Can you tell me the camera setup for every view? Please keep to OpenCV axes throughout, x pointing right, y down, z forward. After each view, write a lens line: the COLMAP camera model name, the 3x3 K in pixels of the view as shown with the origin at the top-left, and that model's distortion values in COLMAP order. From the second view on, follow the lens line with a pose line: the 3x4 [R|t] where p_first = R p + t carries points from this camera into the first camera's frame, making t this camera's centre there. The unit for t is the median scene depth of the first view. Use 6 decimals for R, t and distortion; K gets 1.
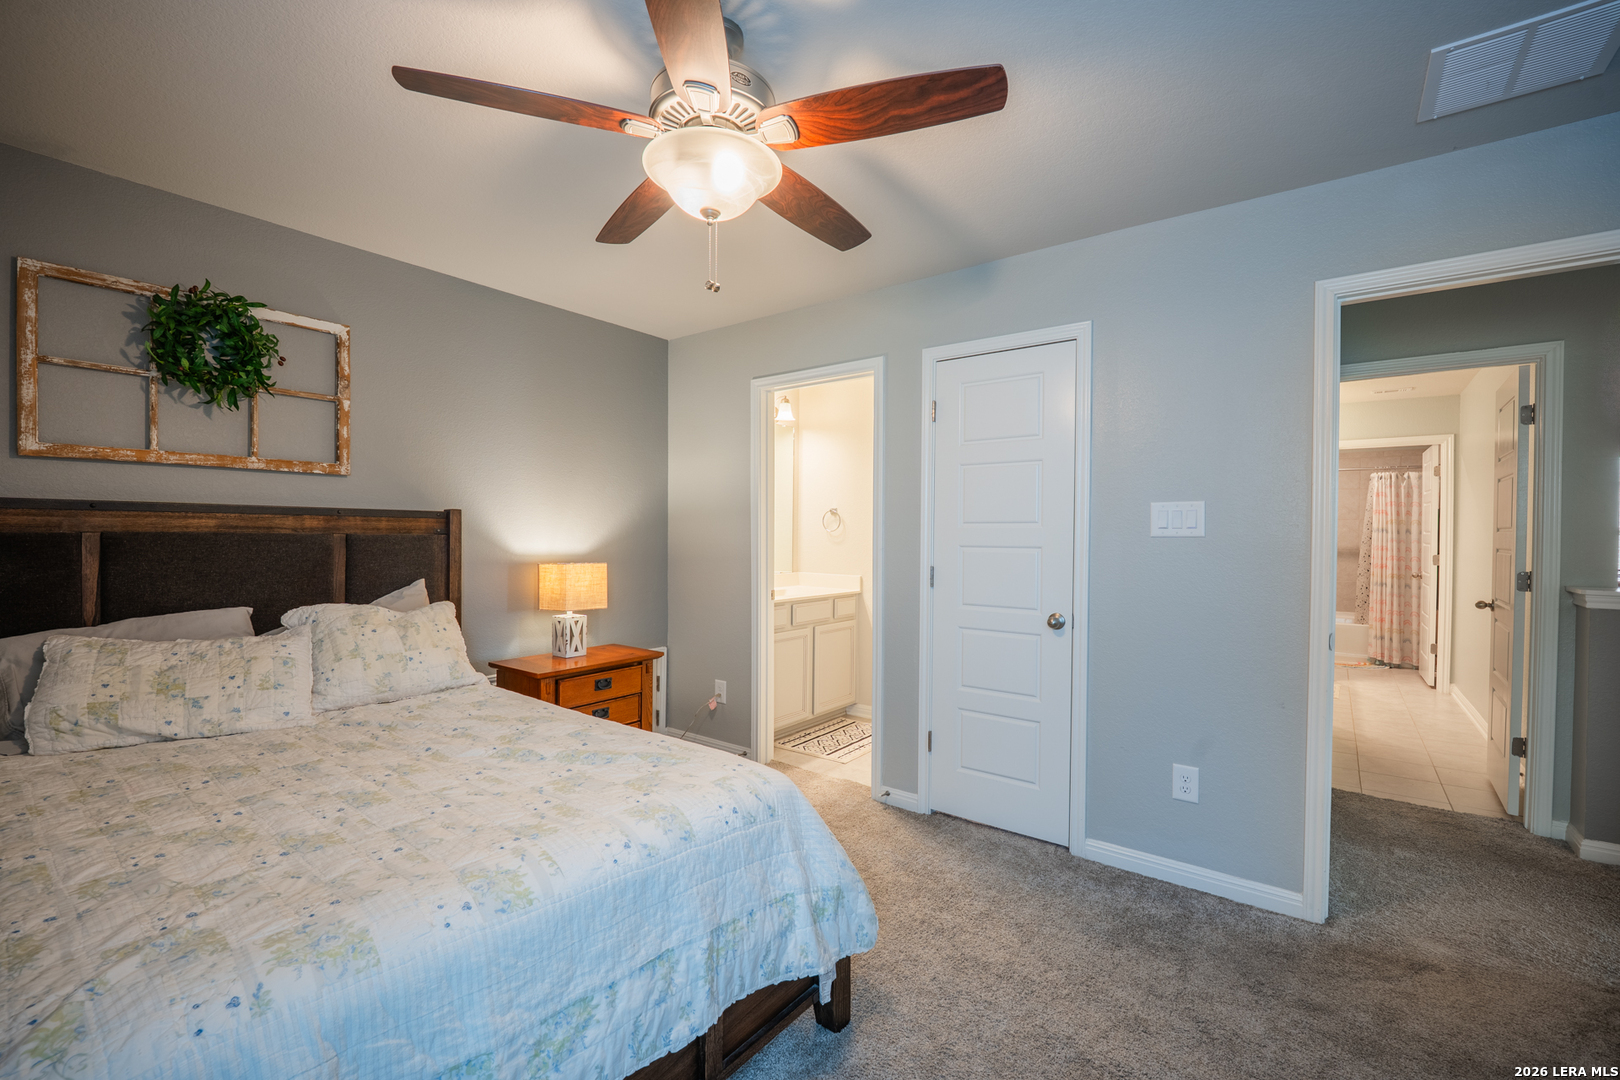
lens RADIAL K [[670.7, 0, 810.0], [0, 670.7, 540.0], [0, 0, 1]] dist [-0.000196, -0.000157]
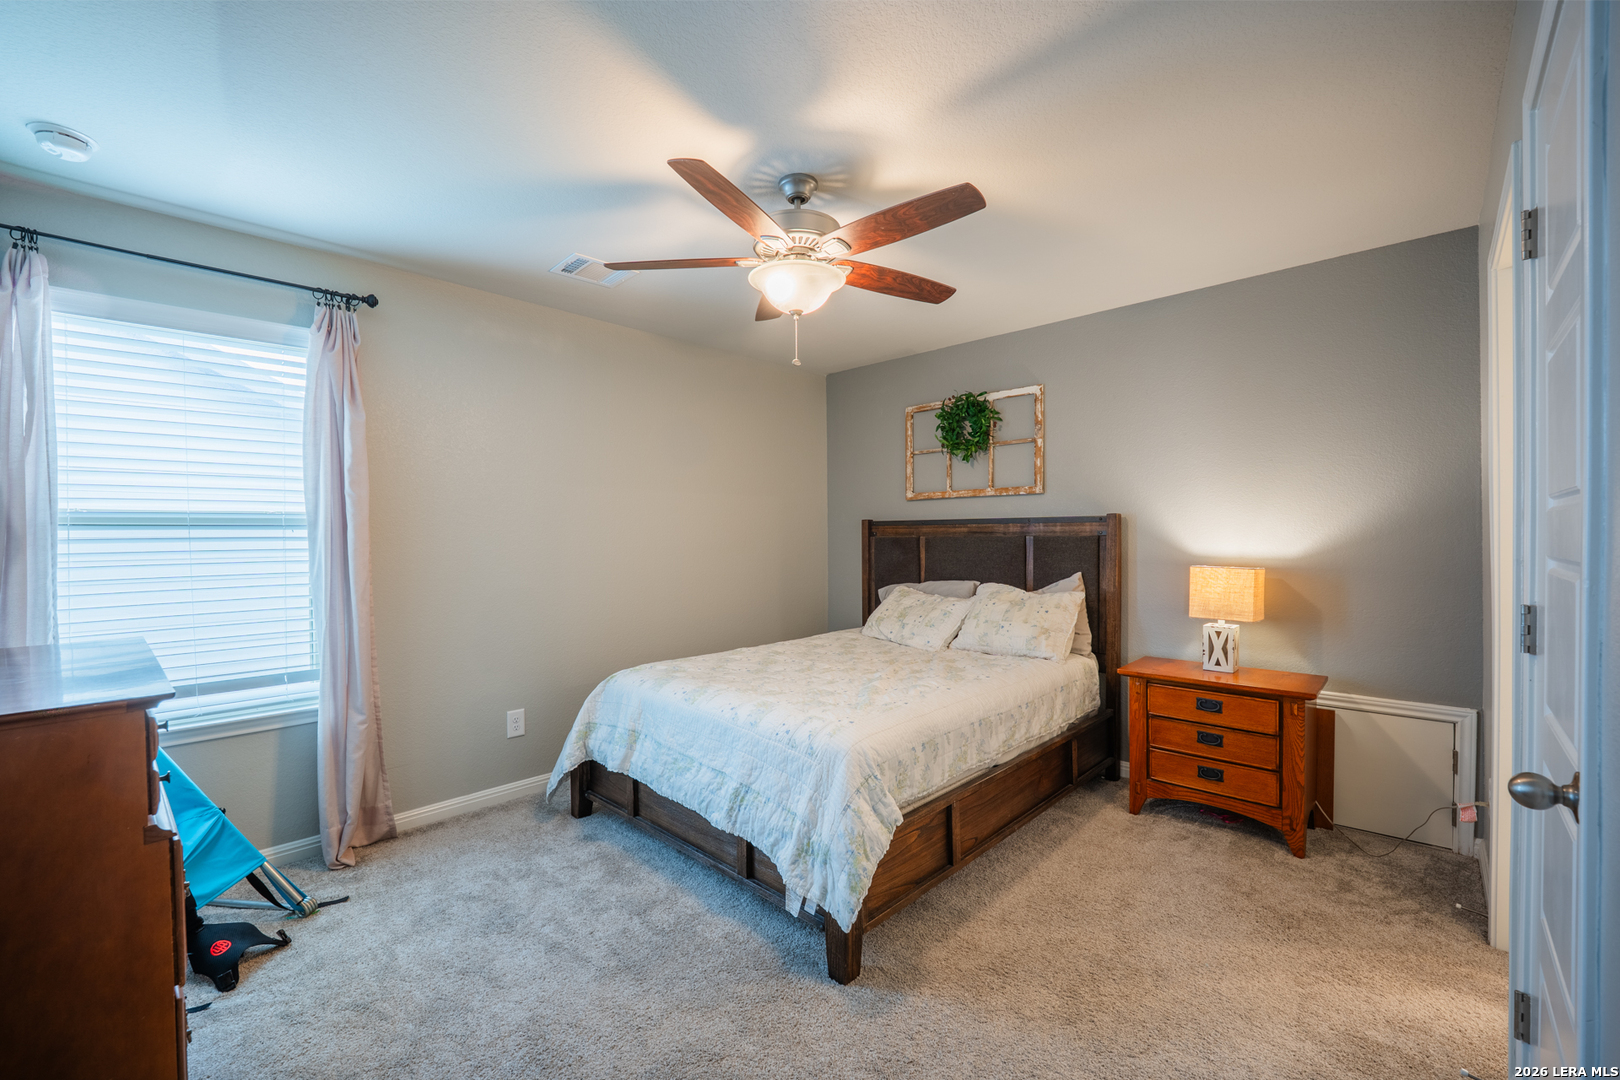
lens RADIAL K [[670.7, 0, 810.0], [0, 670.7, 540.0], [0, 0, 1]] dist [-0.000196, -0.000157]
pose [[-0.106966, 0.000877, -0.994262, 0.776168], [-0.002671, 0.999996, 0.001169, -0.001041], [0.994259, 0.002781, -0.106963, 0.723490]]
